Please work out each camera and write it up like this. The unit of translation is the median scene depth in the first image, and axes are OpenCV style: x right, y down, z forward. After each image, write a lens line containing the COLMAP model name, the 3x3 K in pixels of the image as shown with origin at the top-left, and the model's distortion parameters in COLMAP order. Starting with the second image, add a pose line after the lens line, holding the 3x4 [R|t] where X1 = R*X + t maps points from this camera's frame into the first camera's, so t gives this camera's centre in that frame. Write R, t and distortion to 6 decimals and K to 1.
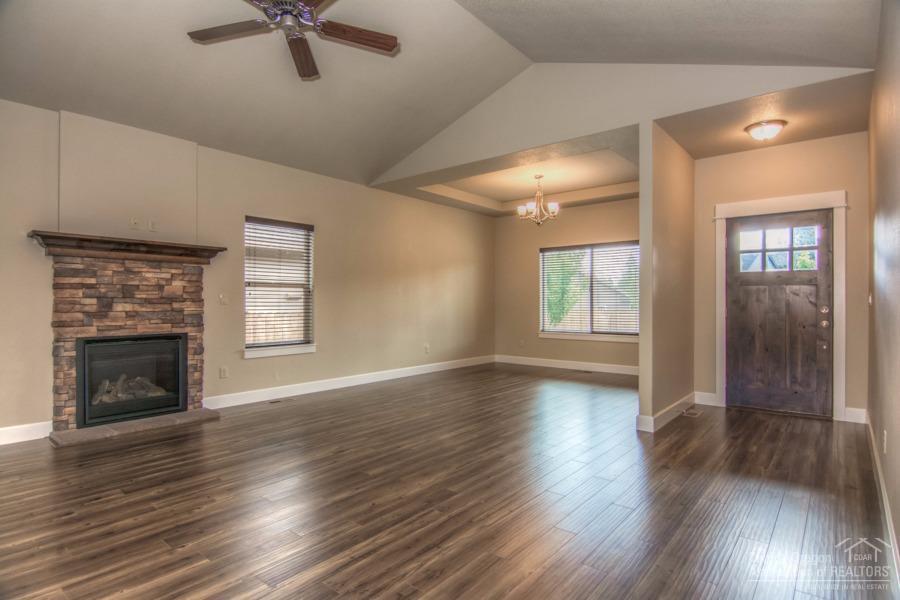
lens RADIAL K [[478.8, 0, 449.8], [0, 478.8, 299.2], [0, 0, 1]] dist [-0.001482, -0.010330]
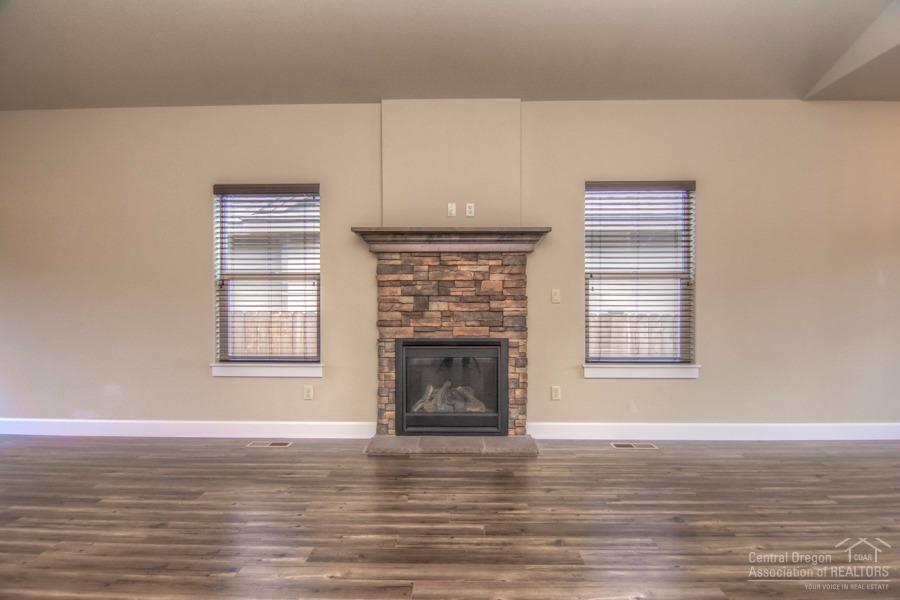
lens RADIAL K [[478.8, 0, 447.2], [0, 478.8, 302.2], [0, 0, 1]] dist [-0.001482, -0.010330]
pose [[0.617382, 0.002108, -0.786660, 0.020676], [0.006538, 0.999948, 0.007811, 0.002336], [0.786636, -0.009965, 0.617337, 0.446055]]
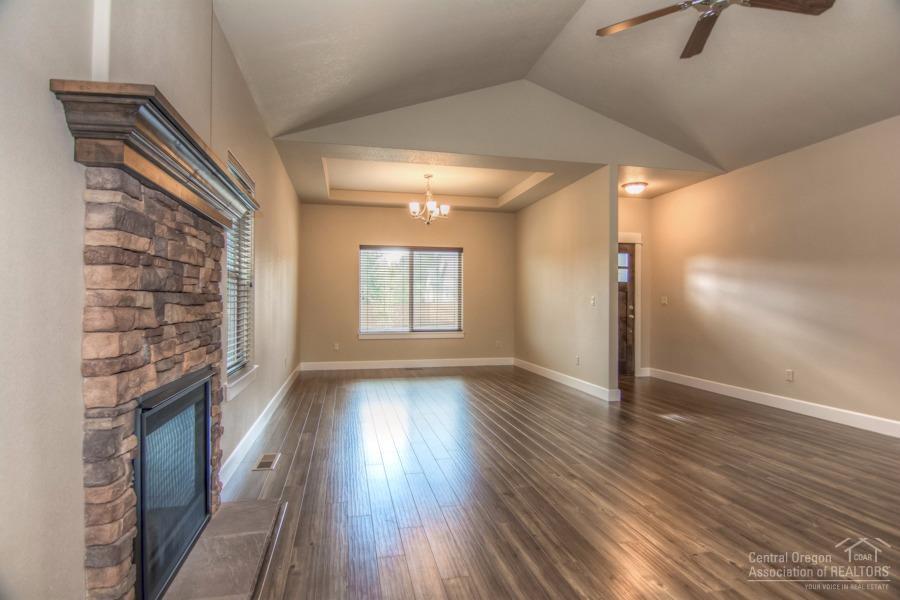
lens RADIAL K [[478.8, 0, 451.7], [0, 478.8, 299.9], [0, 0, 1]] dist [-0.001482, -0.010330]
pose [[0.607235, 0.005954, 0.794500, -0.838053], [-0.007786, 0.999968, -0.001543, 0.003881], [-0.794484, -0.005249, 0.607262, 0.520688]]
